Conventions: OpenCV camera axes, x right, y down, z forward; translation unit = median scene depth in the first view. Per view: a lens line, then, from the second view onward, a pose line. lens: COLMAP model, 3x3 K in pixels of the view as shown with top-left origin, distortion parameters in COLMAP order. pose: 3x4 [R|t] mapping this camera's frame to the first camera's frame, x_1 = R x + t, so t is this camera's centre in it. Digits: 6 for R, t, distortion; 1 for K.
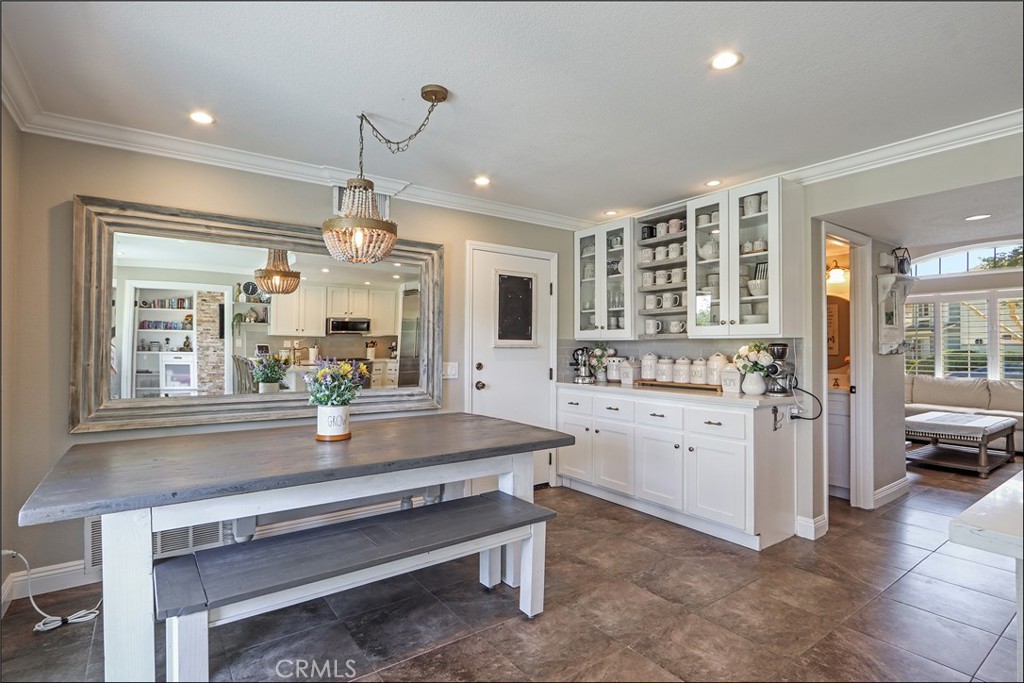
lens RADIAL K [[500.1, 0, 512.0], [0, 500.1, 341.5], [0, 0, 1]] dist [0.042091, 0.000212]
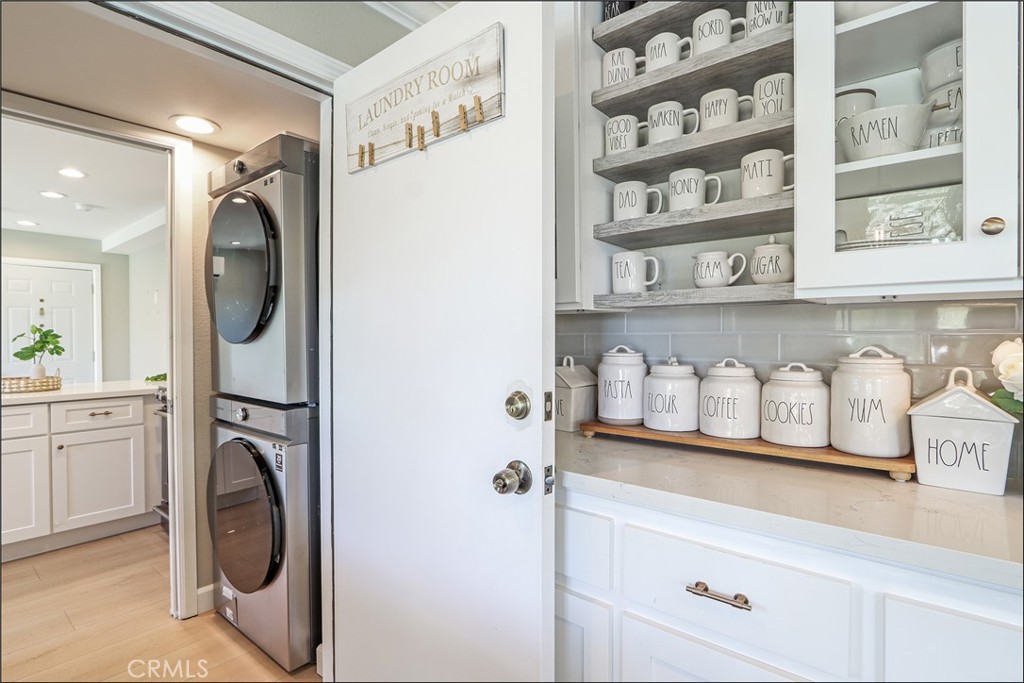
lens RADIAL K [[500.1, 0, 512.0], [0, 500.1, 341.5], [0, 0, 1]] dist [0.042091, 0.000212]
pose [[0.966413, -0.007339, 0.256889, 0.105810], [0.001492, 0.999736, 0.022950, 0.010590], [-0.256989, -0.021796, 0.966168, 0.677662]]
